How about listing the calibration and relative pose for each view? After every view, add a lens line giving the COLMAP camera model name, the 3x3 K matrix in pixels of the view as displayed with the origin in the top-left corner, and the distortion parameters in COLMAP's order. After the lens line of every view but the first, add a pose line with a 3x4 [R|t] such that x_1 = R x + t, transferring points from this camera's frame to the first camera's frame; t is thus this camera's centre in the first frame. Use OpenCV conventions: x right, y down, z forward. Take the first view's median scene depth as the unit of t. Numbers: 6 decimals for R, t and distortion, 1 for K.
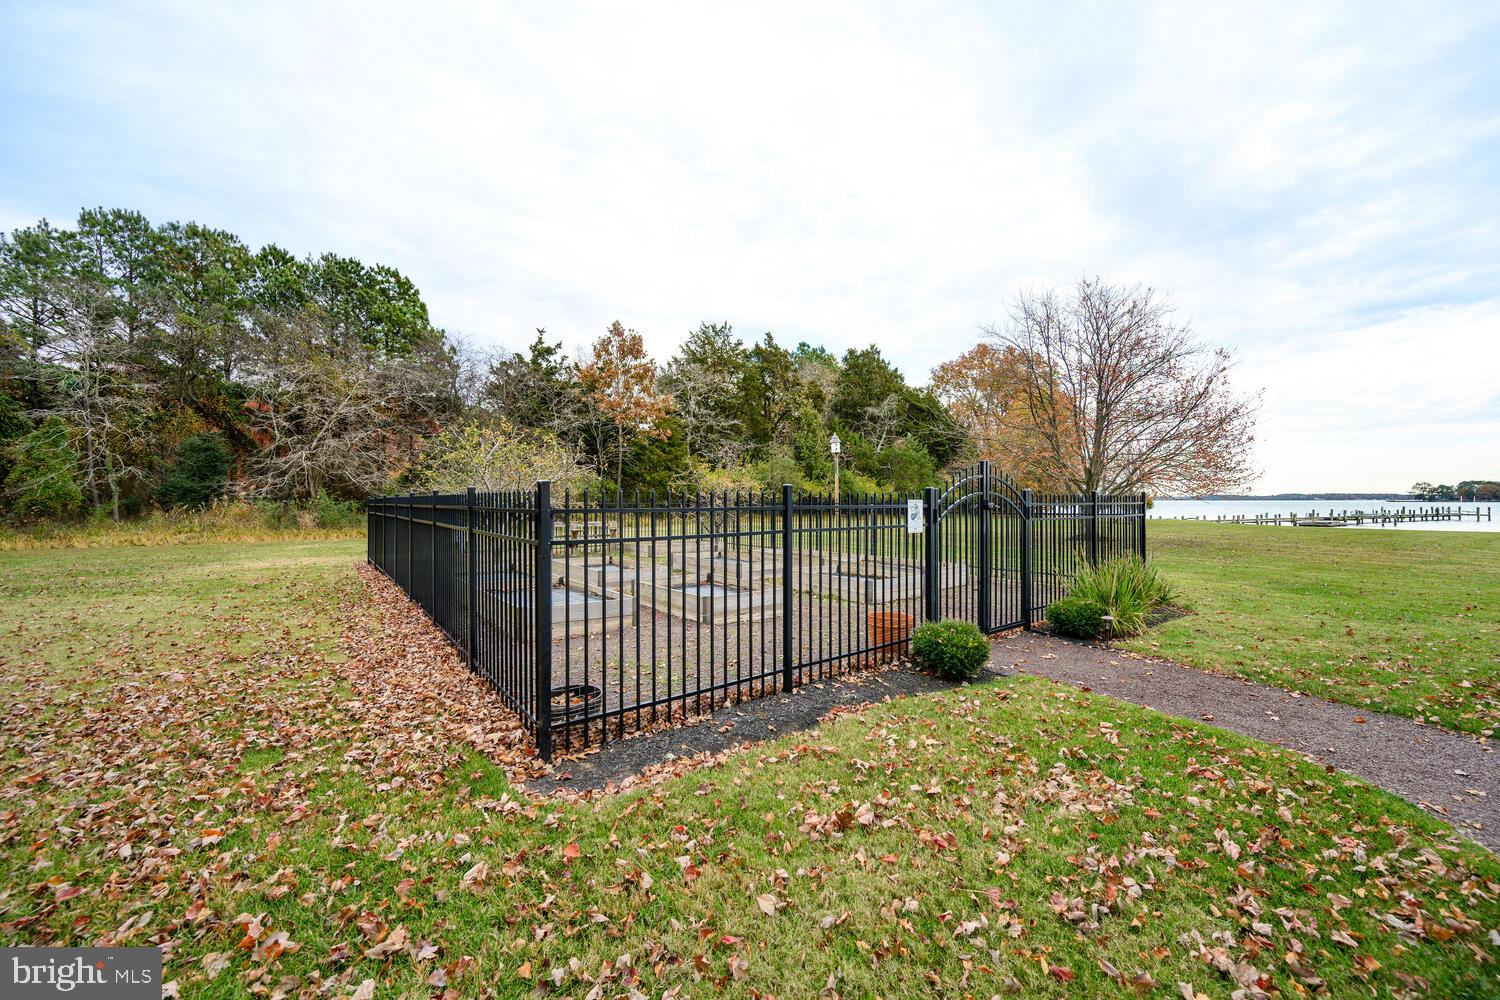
lens RADIAL K [[601.4, 0, 736.5], [0, 601.4, 502.2], [0, 0, 1]] dist [-0.000519, -0.000280]
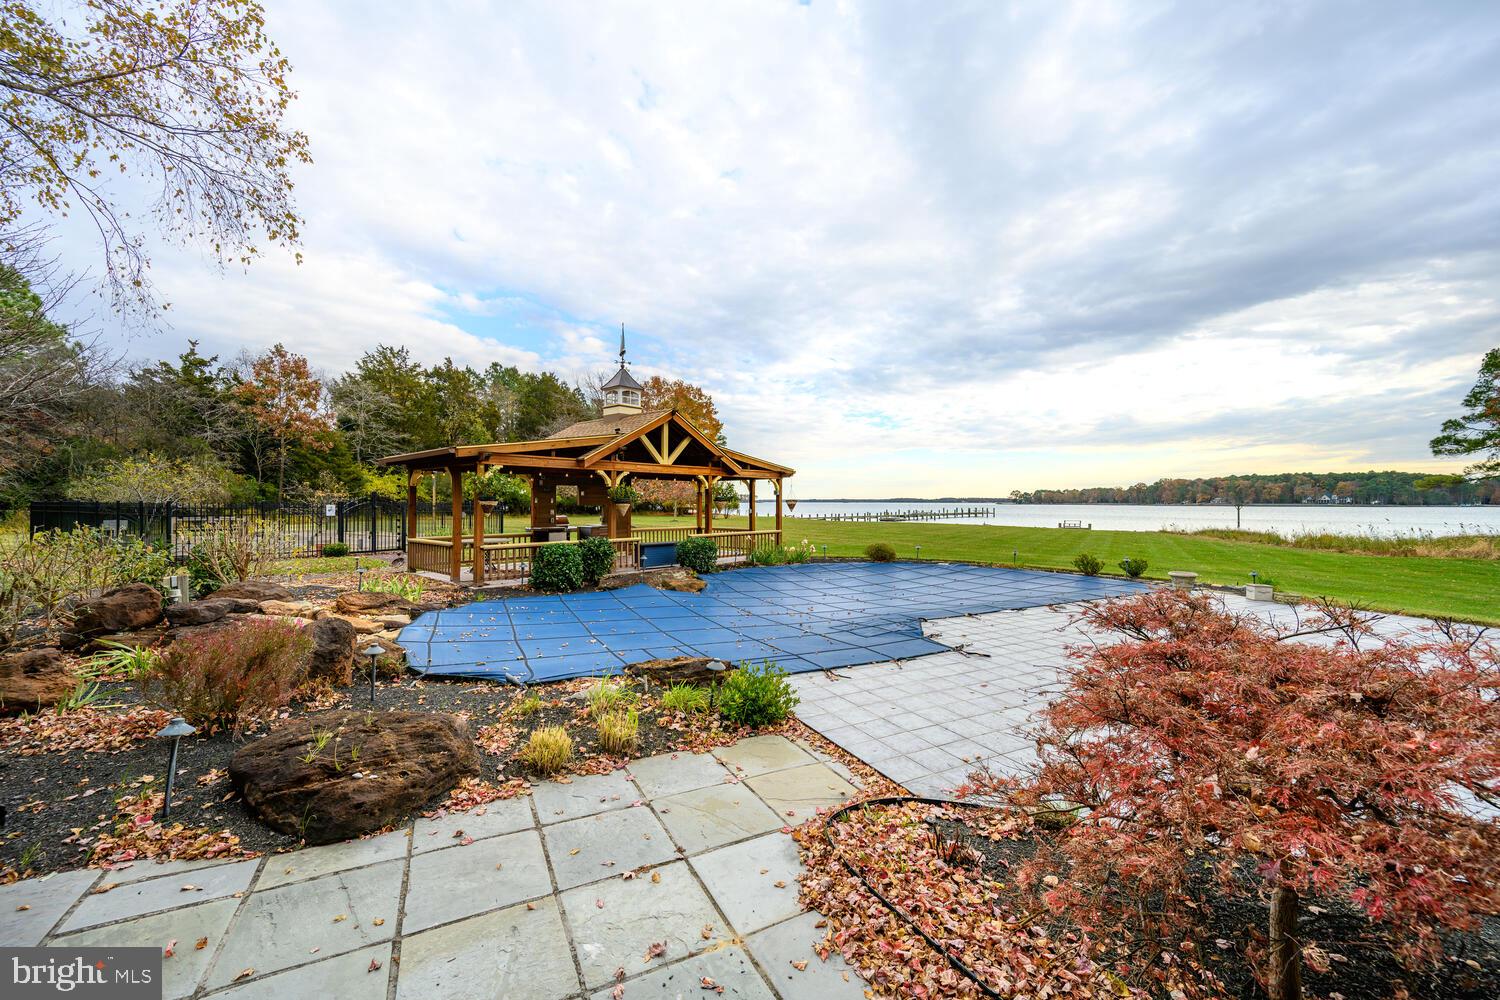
lens RADIAL K [[601.4, 0, 750.7], [0, 601.4, 502.7], [0, 0, 1]] dist [-0.000519, -0.000280]
pose [[0.911665, 0.004103, 0.410913, 0.135531], [-0.004030, 0.999991, -0.001046, -0.002802], [-0.410914, -0.000702, 0.911674, -0.369255]]
